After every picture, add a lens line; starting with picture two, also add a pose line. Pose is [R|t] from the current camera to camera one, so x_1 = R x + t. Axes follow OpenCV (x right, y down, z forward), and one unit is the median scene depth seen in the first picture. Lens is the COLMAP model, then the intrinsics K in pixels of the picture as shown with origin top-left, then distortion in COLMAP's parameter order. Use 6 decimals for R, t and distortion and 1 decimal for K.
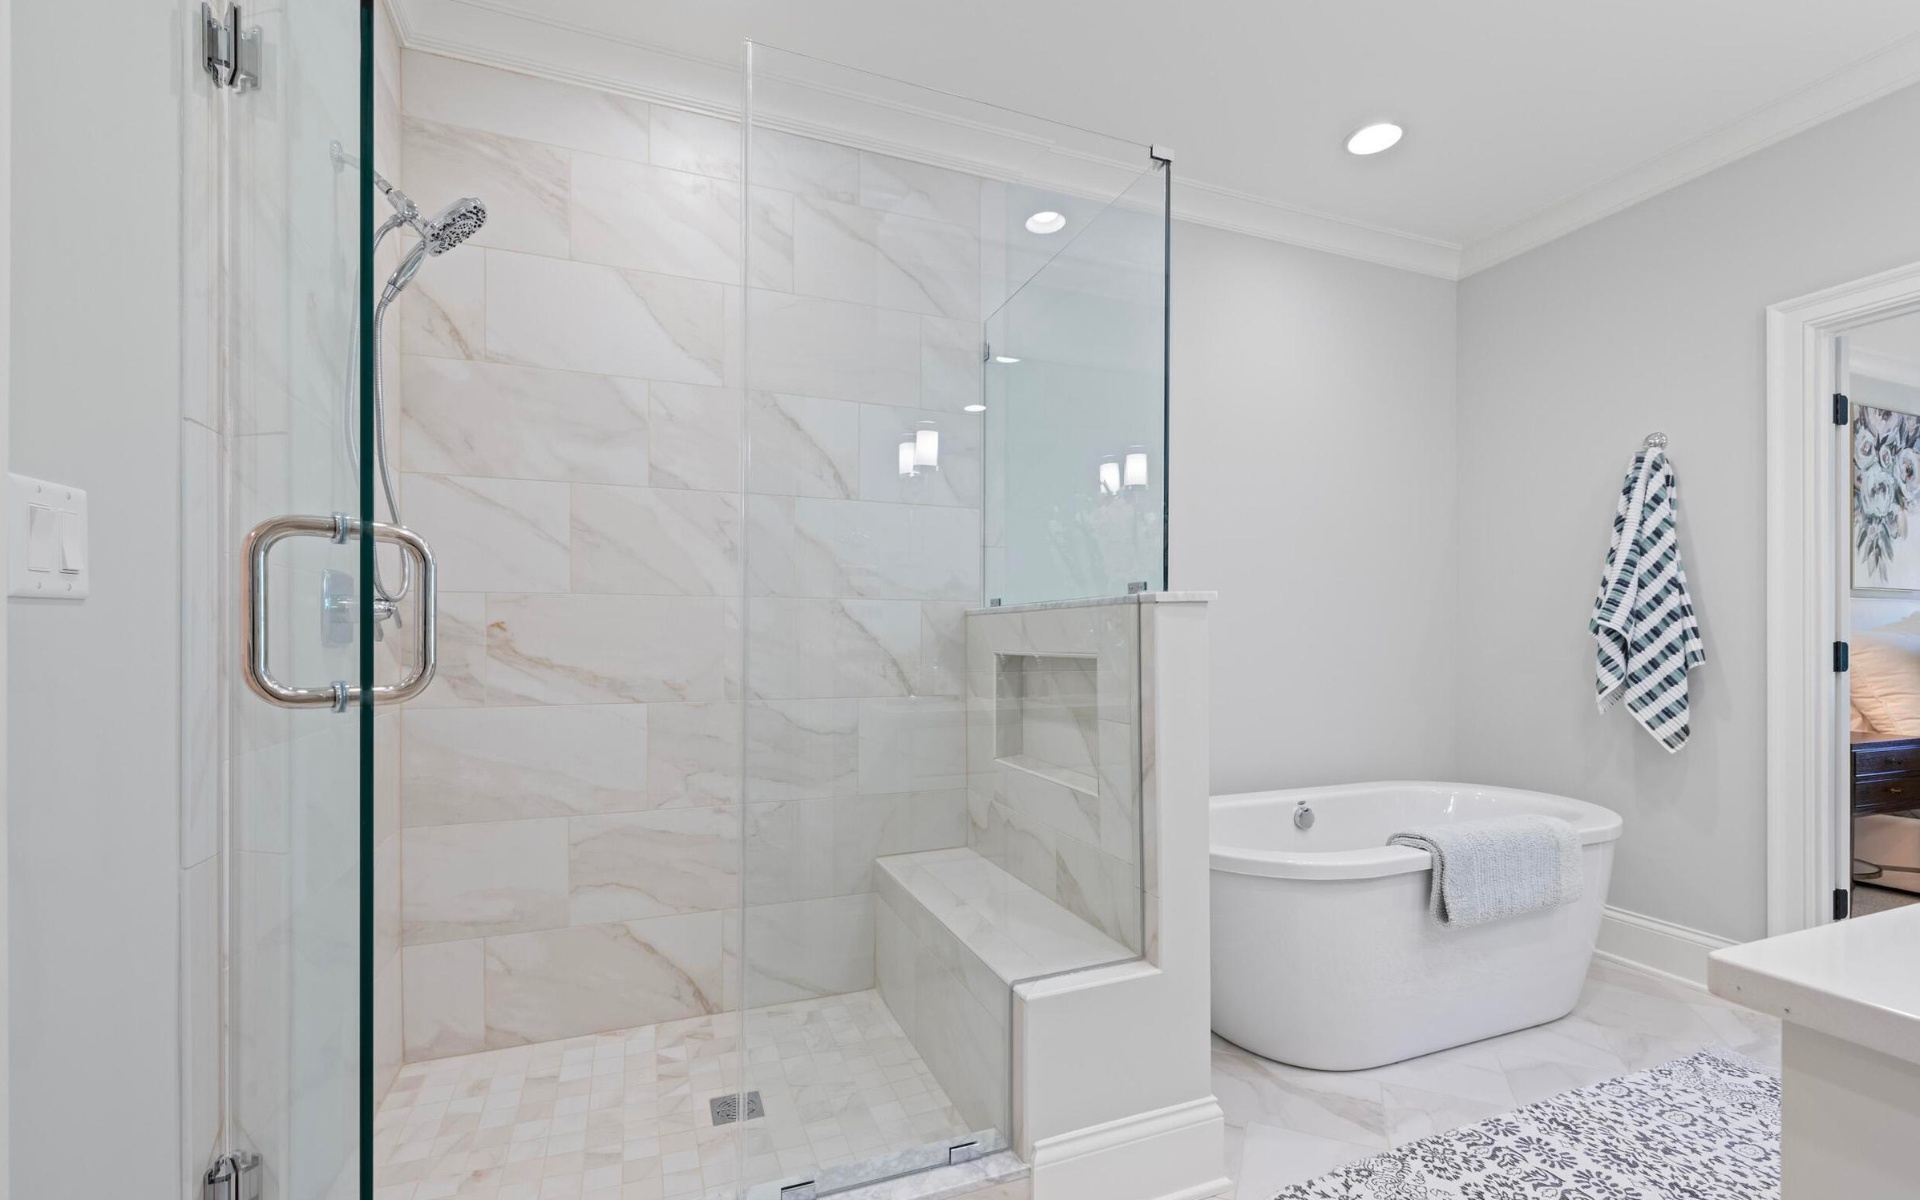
lens RADIAL K [[814.9, 0, 957.4], [0, 814.9, 641.8], [0, 0, 1]] dist [0.000123, -0.000005]
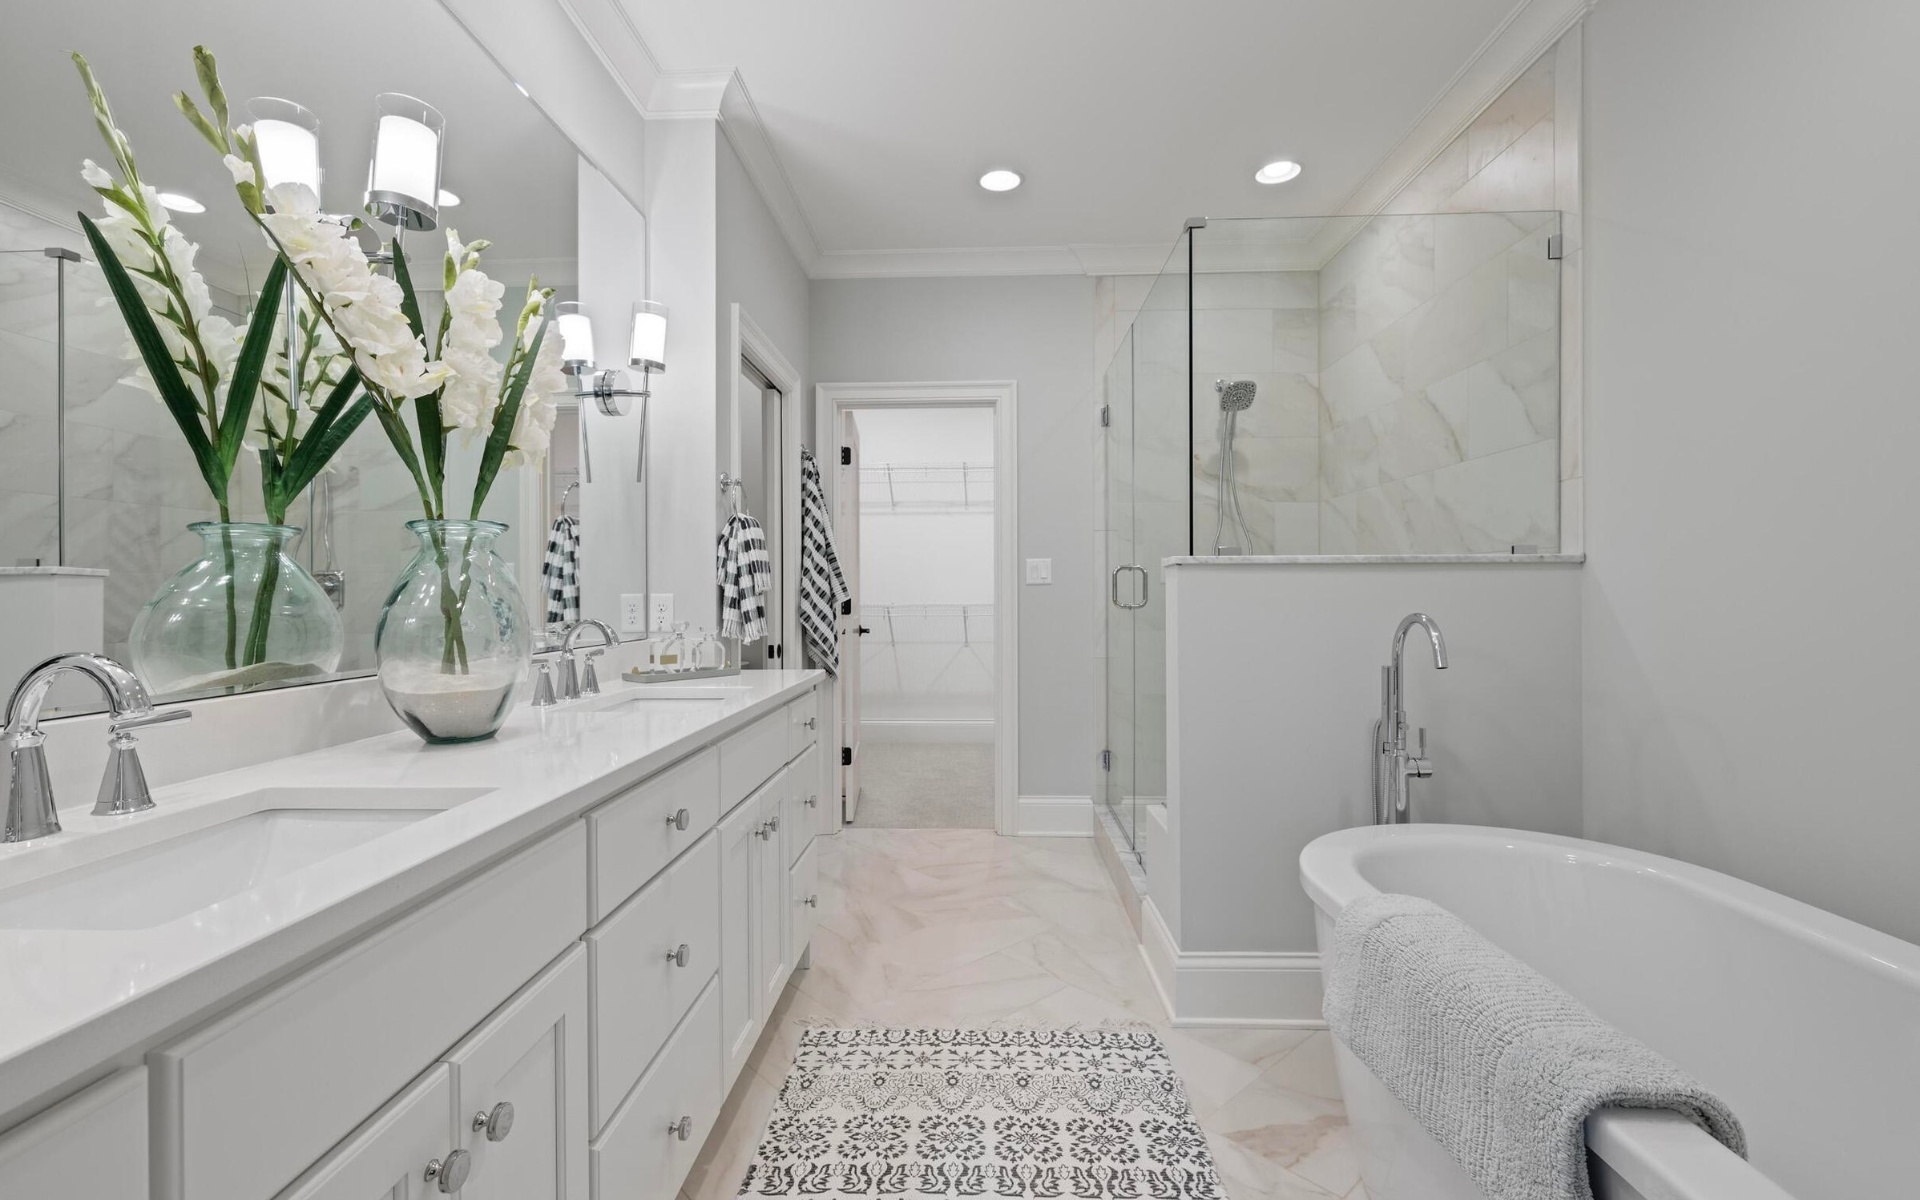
lens RADIAL K [[779.1, 0, 960.0], [0, 779.1, 600.0], [0, 0, 1]] dist [0.000013, -0.000007]
pose [[-0.398885, 0.015281, -0.916874, 0.936640], [0.004160, 0.999881, 0.014855, -0.009207], [0.916992, 0.002111, -0.398901, 0.697732]]
